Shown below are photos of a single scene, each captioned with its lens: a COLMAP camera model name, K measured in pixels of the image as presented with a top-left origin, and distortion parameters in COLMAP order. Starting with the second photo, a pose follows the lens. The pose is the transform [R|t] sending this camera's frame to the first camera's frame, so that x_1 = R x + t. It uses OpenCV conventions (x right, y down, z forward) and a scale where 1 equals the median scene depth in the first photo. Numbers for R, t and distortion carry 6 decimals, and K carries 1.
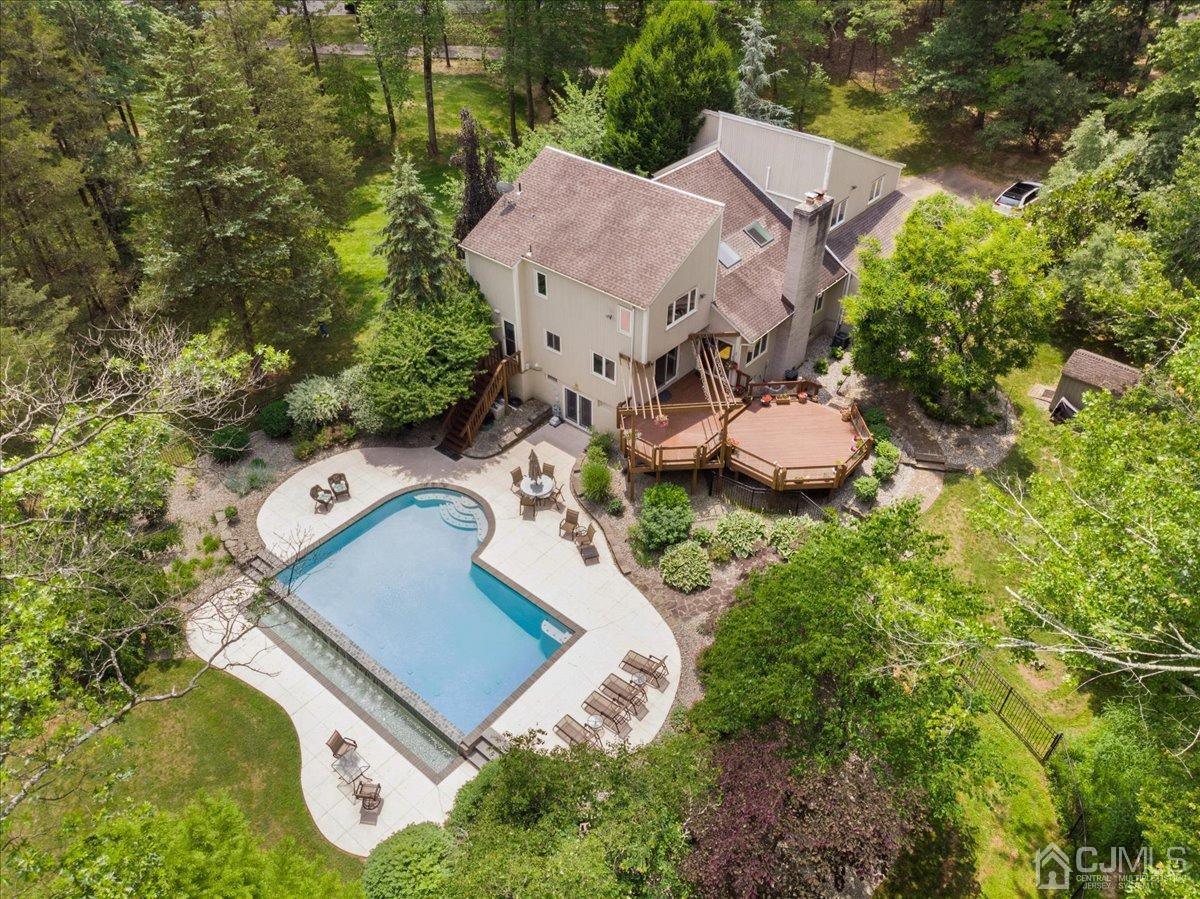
lens RADIAL K [[887.9, 0, 595.0], [0, 887.9, 452.1], [0, 0, 1]] dist [0.015461, -0.001626]
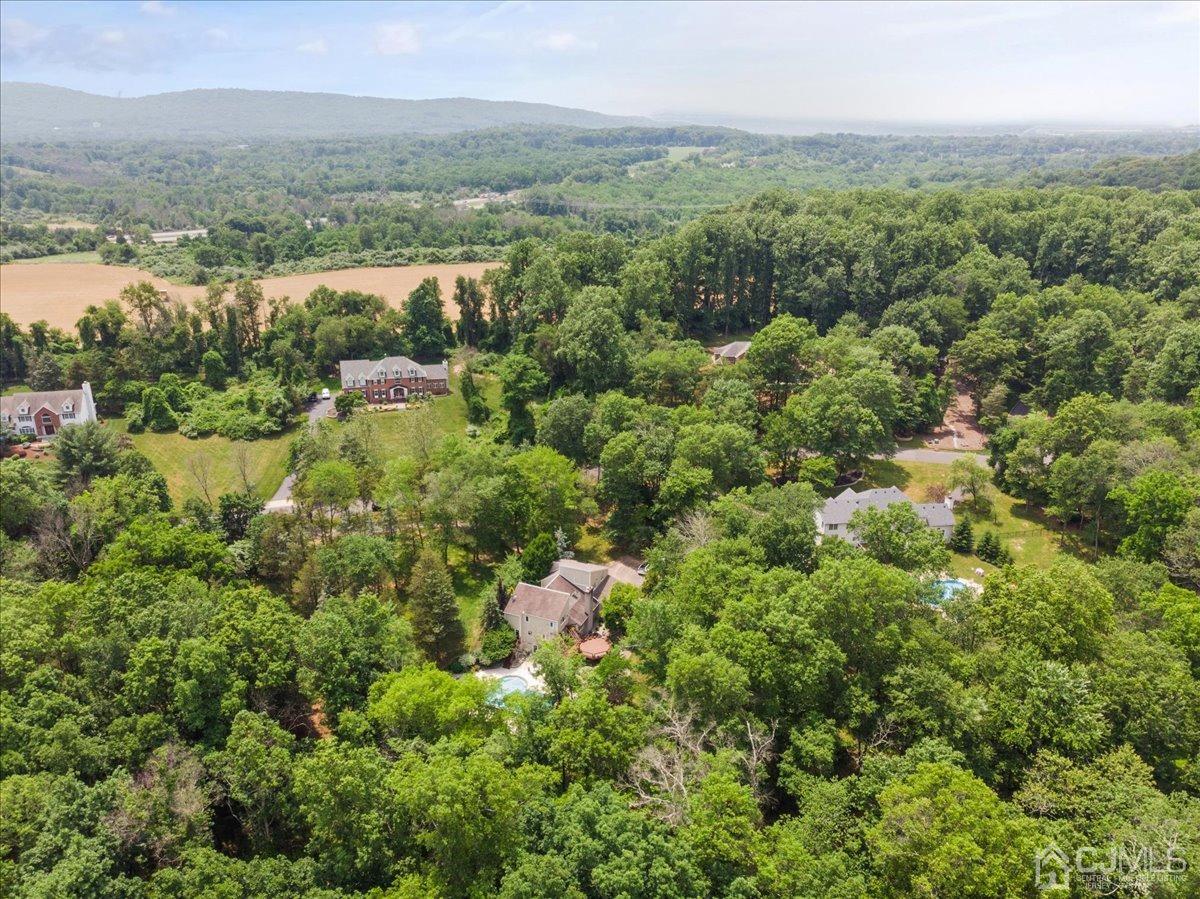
lens RADIAL K [[887.9, 0, 597.8], [0, 887.9, 445.7], [0, 0, 1]] dist [0.015461, -0.001626]
pose [[0.953225, -0.097784, 0.286007, -0.829254], [0.183846, 0.938638, -0.291821, 0.304887], [-0.239922, 0.330753, 0.912710, -2.998016]]
